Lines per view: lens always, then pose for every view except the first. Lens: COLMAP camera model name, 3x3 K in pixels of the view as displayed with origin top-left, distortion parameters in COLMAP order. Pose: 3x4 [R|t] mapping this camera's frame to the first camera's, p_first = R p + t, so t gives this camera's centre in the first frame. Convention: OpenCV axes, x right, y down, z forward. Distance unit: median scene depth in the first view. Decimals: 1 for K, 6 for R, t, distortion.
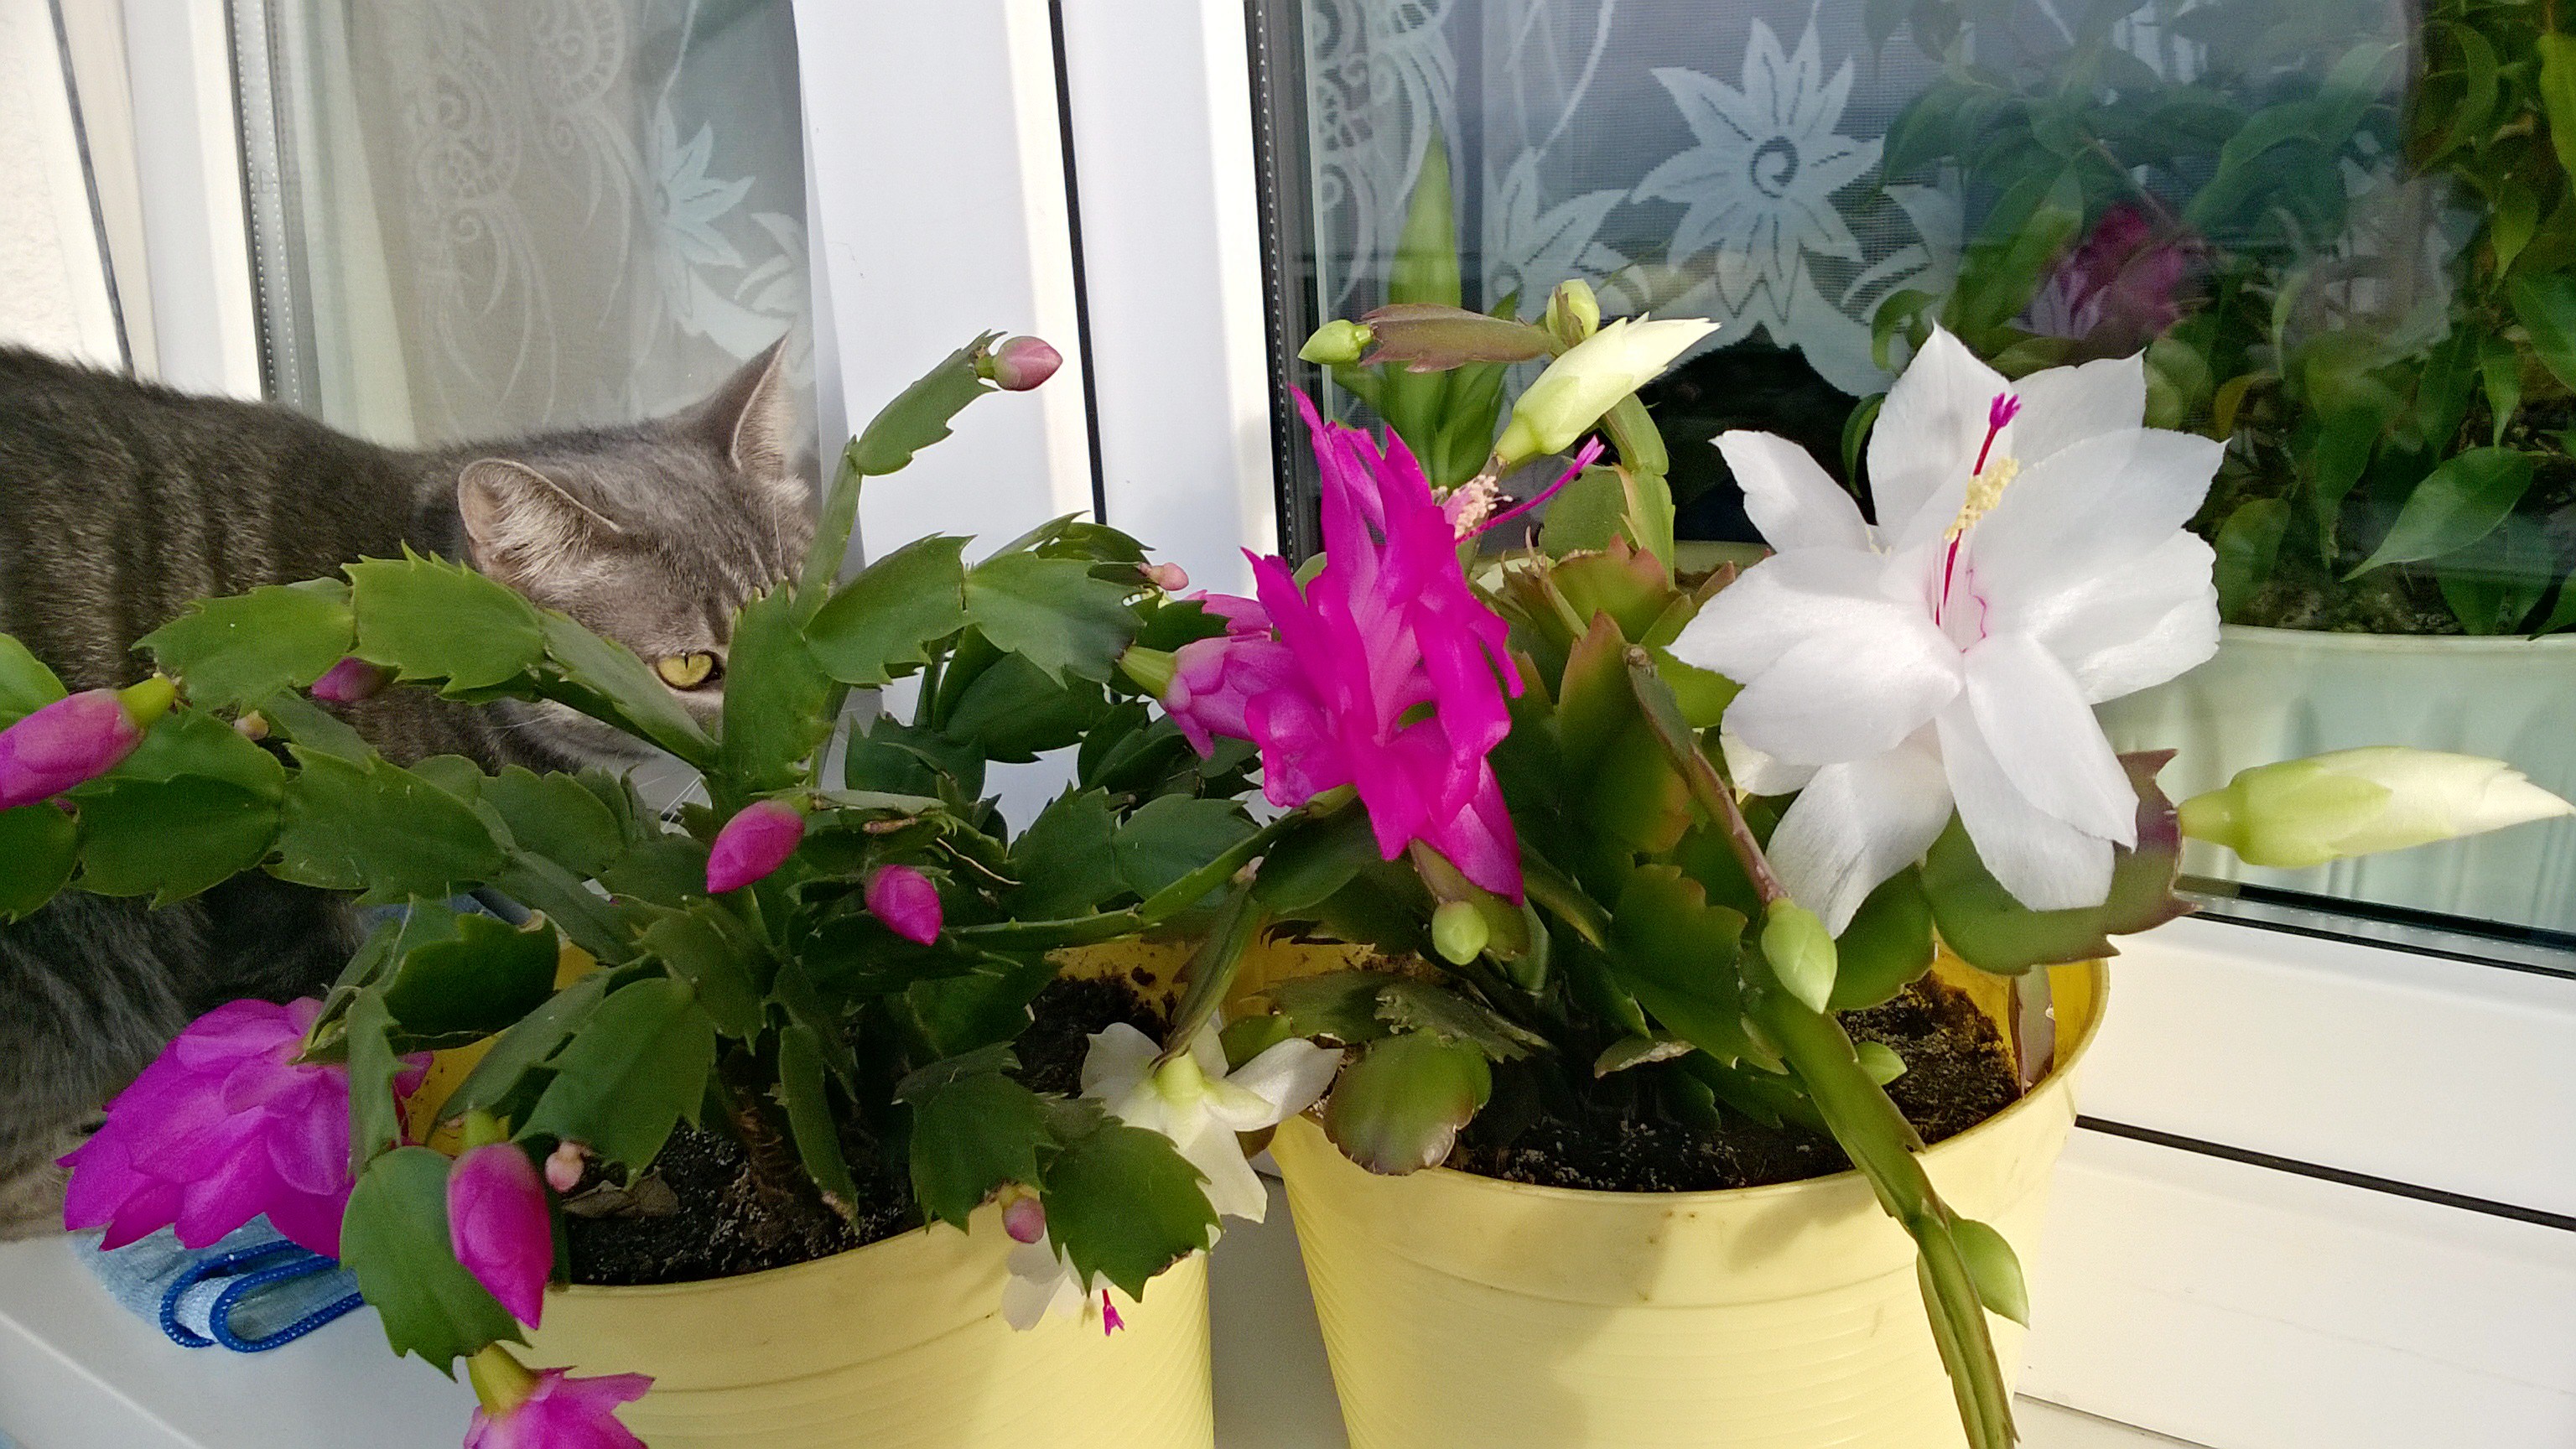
lens RADIAL K [[2003.8, 0, 1210.4], [0, 2003.8, 730.0], [0, 0, 1]] dist [0.087367, -0.260787]
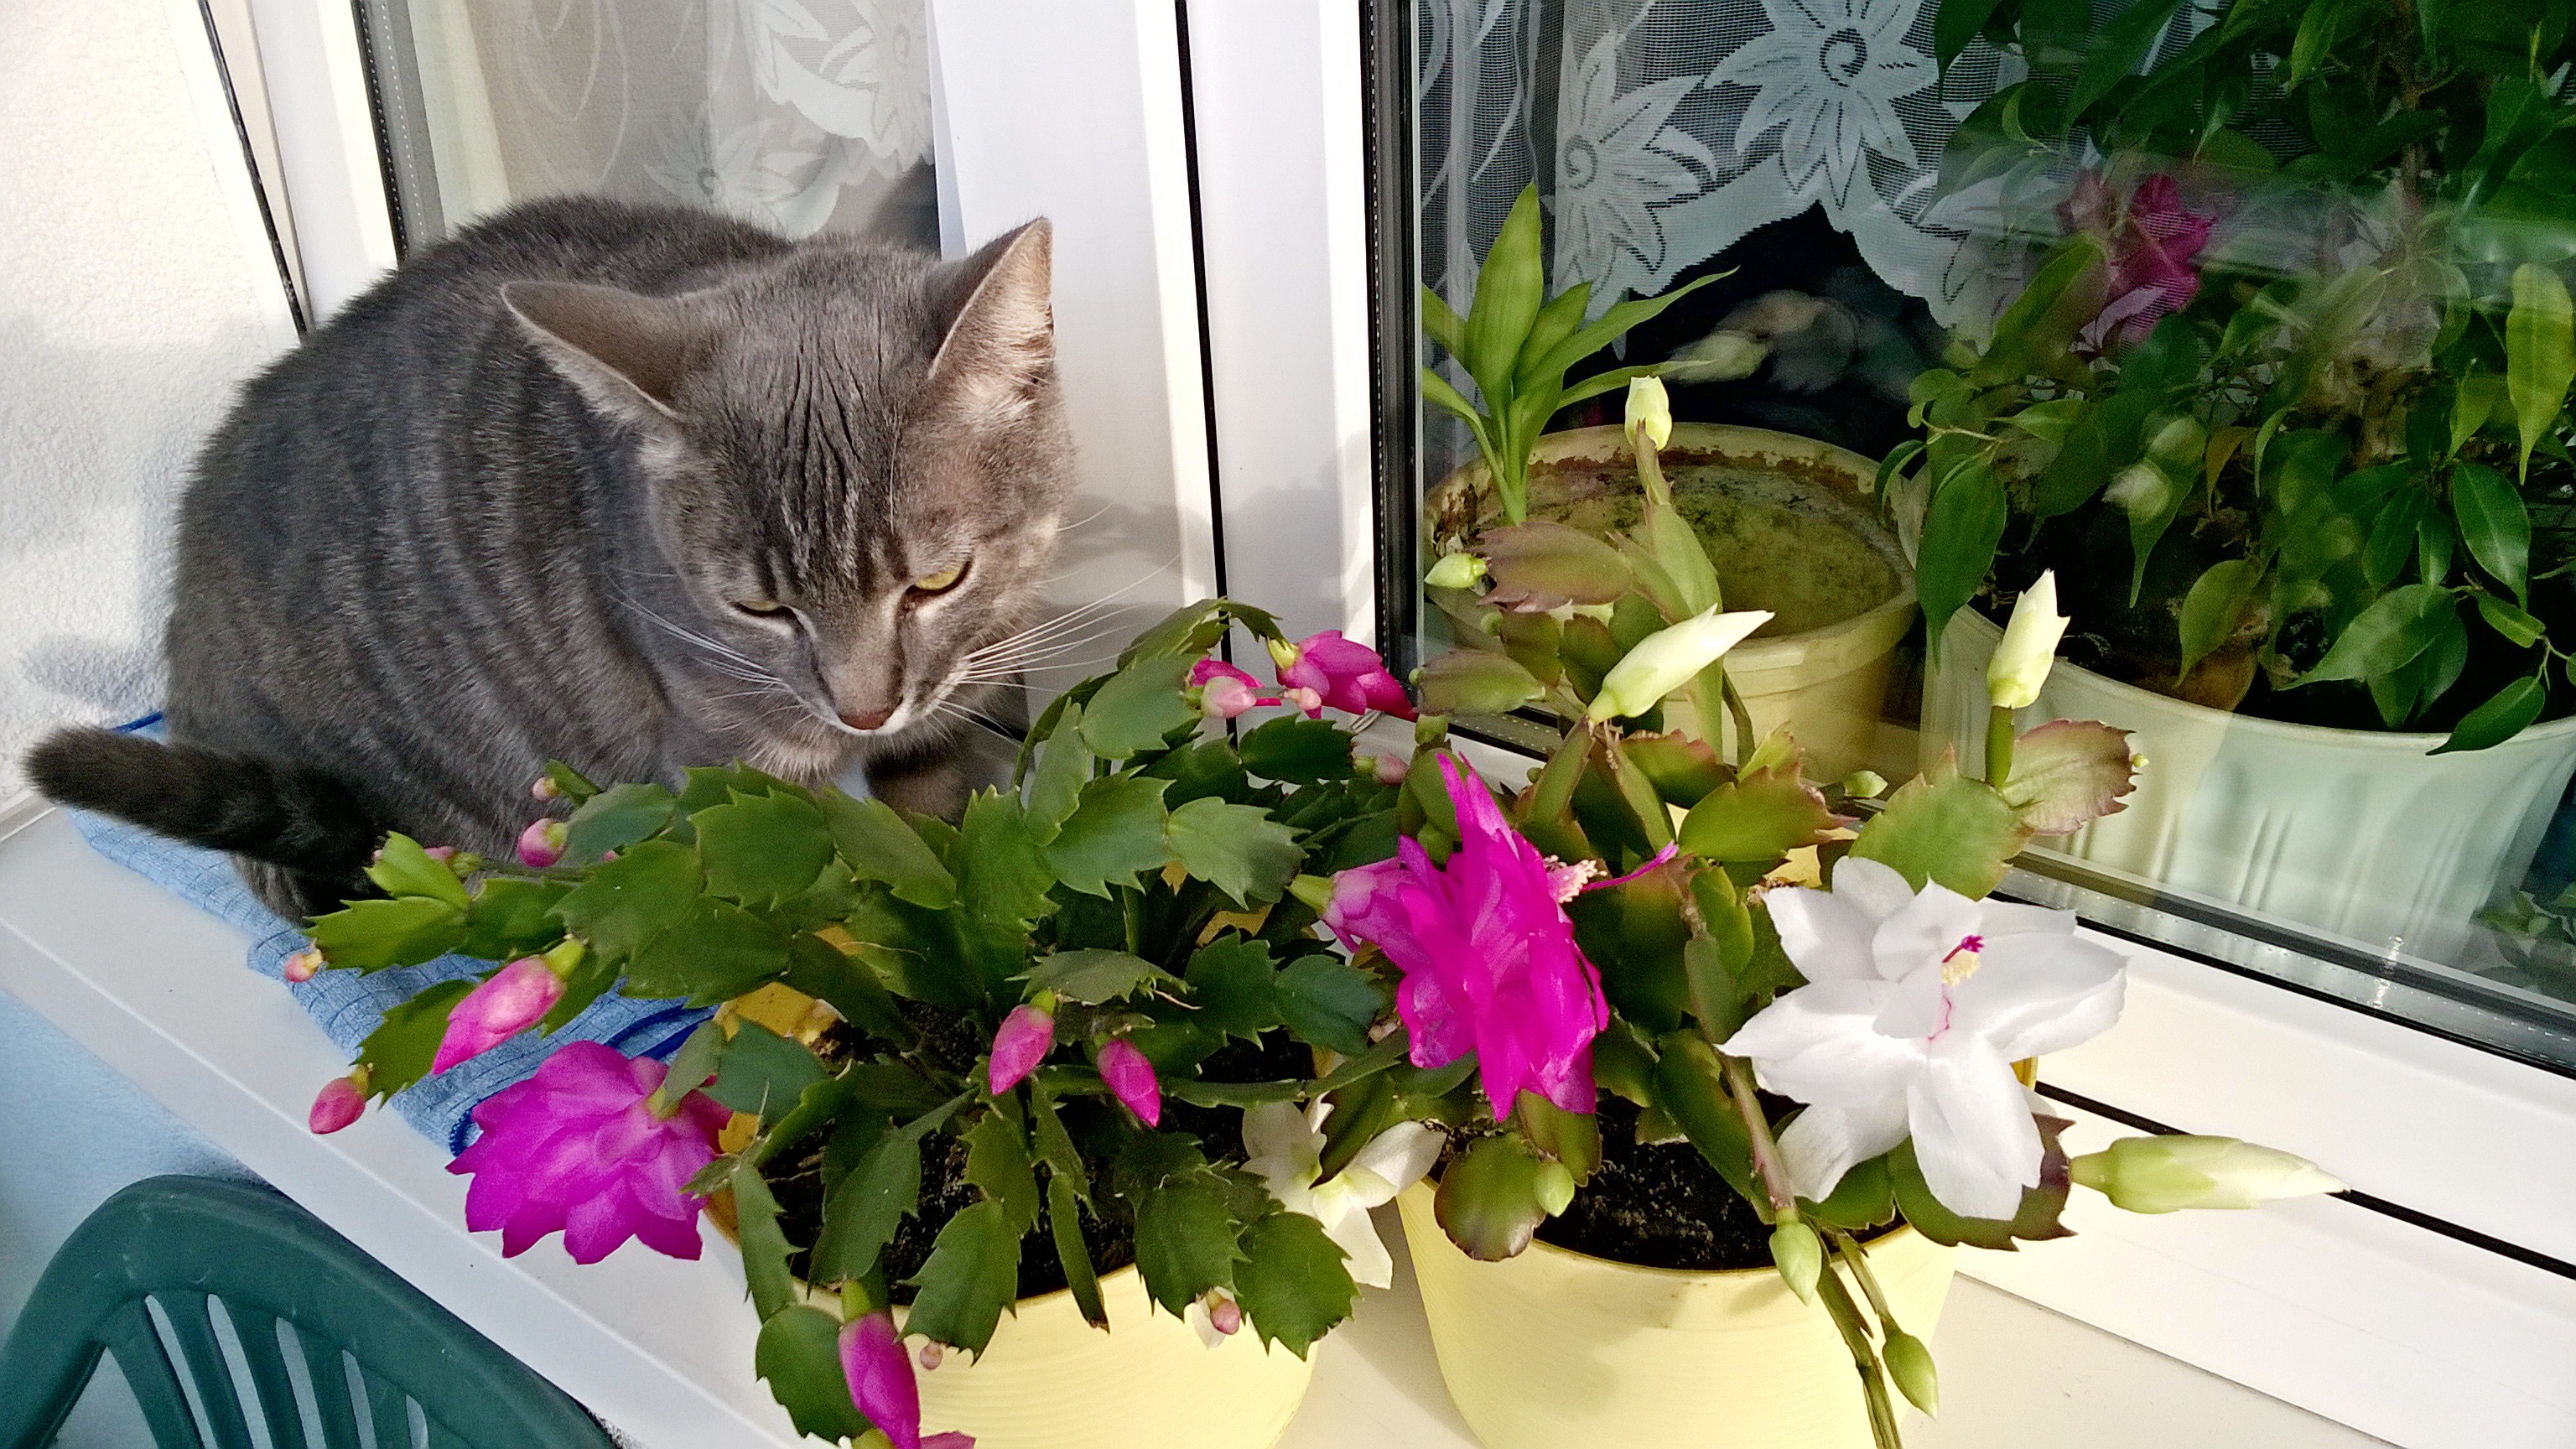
lens RADIAL K [[2003.8, 0, 1210.4], [0, 2003.8, 730.0], [0, 0, 1]] dist [0.087367, -0.260787]
pose [[0.999965, 0.007383, -0.004048, -0.085098], [-0.006086, 0.966029, 0.258360, -0.433790], [0.005818, -0.258327, 0.966040, -0.206558]]
